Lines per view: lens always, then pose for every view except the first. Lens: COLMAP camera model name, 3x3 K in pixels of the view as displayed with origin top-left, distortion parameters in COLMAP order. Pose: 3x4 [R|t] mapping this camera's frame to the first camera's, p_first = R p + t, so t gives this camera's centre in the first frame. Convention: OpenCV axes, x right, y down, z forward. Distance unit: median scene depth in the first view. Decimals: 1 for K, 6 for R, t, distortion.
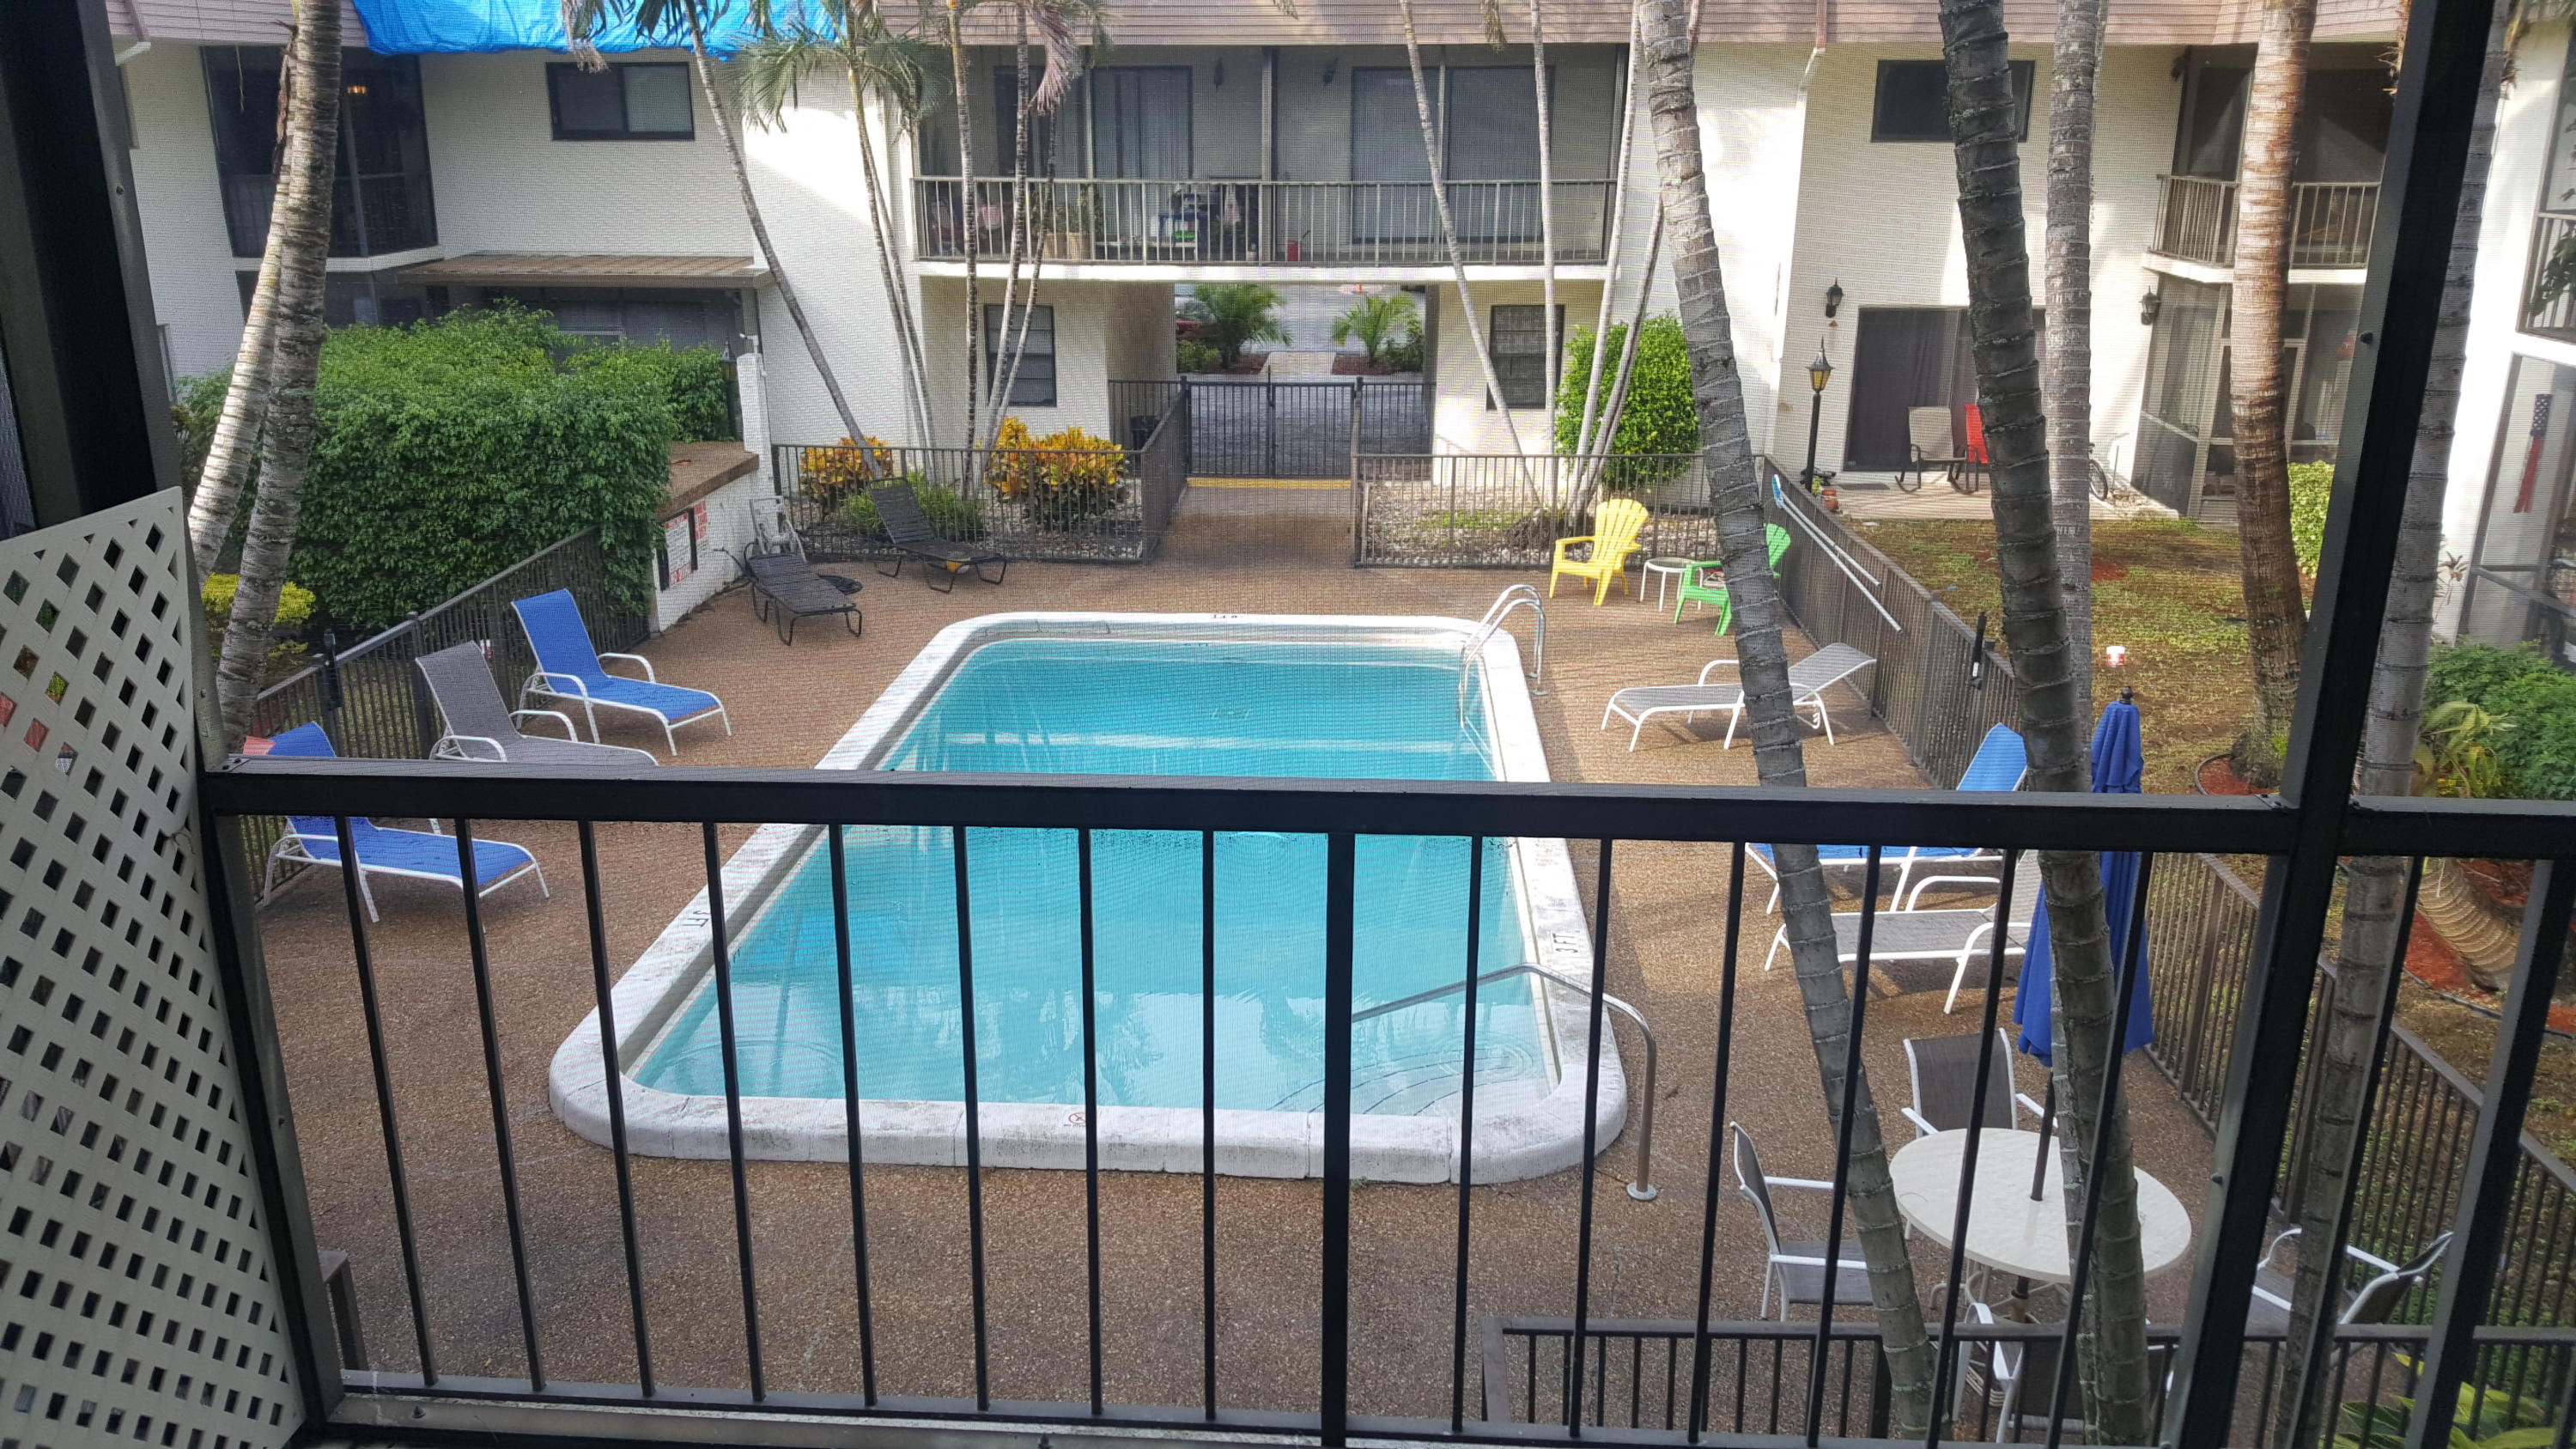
lens RADIAL K [[1983.7, 0, 1288.0], [0, 1983.7, 724.5], [0, 0, 1]] dist [0.133333, -0.322311]
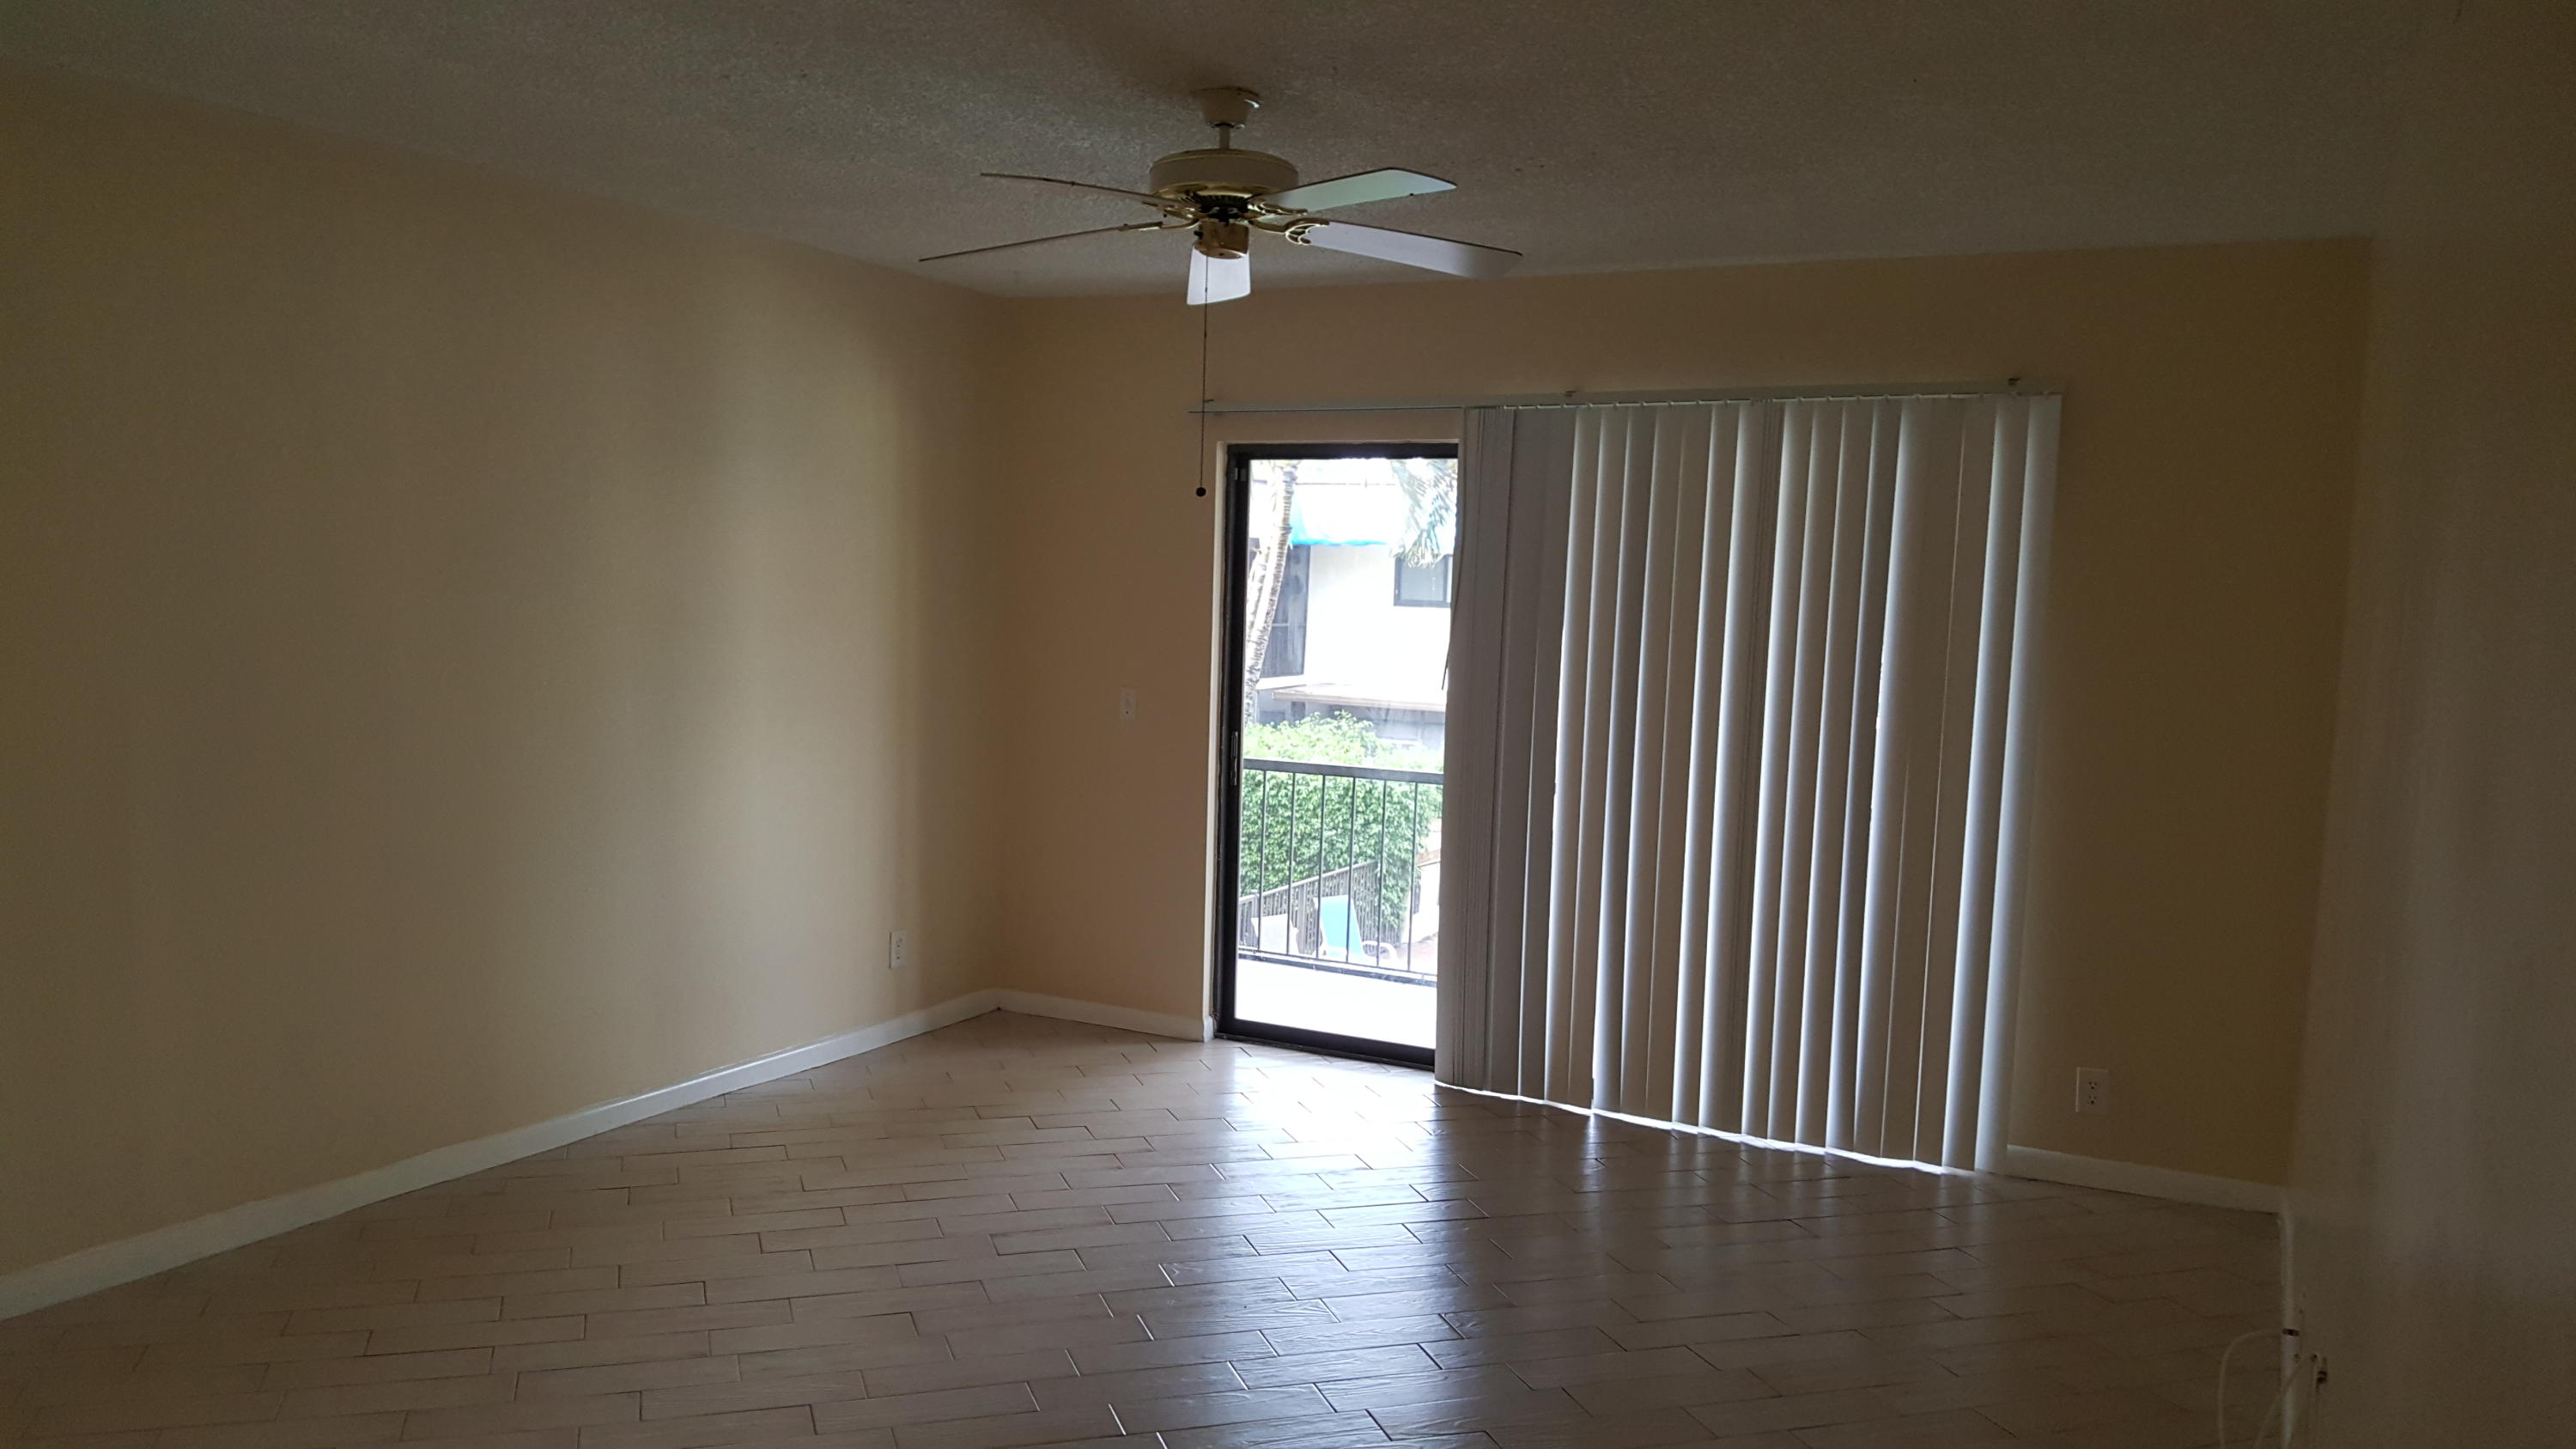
lens RADIAL K [[1983.7, 0, 1288.0], [0, 1983.7, 724.5], [0, 0, 1]] dist [0.133333, -0.322311]
pose [[0.919868, 0.064822, -0.386835, 0.144898], [-0.152188, 0.967968, -0.199690, 0.102123], [0.361500, 0.242560, 0.900268, -0.335984]]
